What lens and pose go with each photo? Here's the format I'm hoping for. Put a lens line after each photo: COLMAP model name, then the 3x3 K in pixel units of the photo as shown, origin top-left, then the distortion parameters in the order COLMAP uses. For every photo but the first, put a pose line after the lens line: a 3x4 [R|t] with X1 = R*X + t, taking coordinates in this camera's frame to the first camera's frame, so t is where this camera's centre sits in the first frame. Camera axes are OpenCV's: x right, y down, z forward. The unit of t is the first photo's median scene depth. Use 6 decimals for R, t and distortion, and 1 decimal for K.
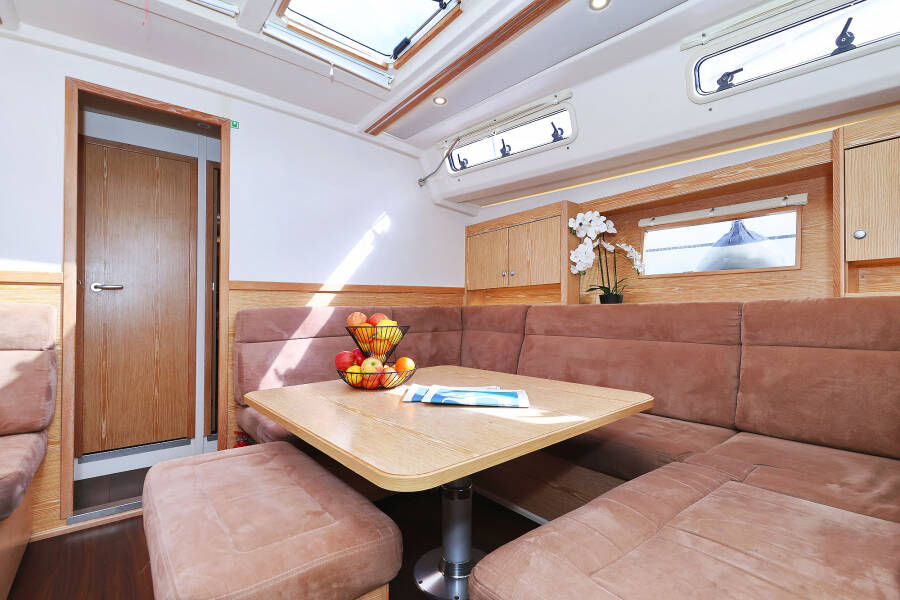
lens RADIAL K [[401.4, 0, 461.2], [0, 401.4, 306.7], [0, 0, 1]] dist [-0.002979, -0.000577]
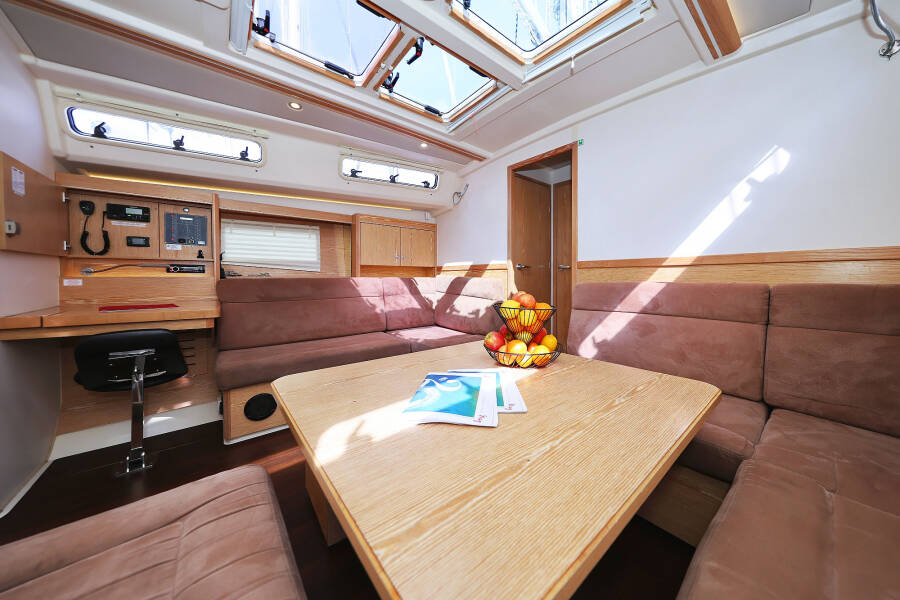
lens RADIAL K [[288.2, 0, 450.6], [0, 288.2, 281.9], [0, 0, 1]] dist [0.011593, -0.000044]
pose [[-0.025826, 0.019095, -0.999484, 0.384023], [0.011888, 0.999753, 0.018793, -0.022144], [0.999596, -0.011397, -0.026047, 0.583168]]
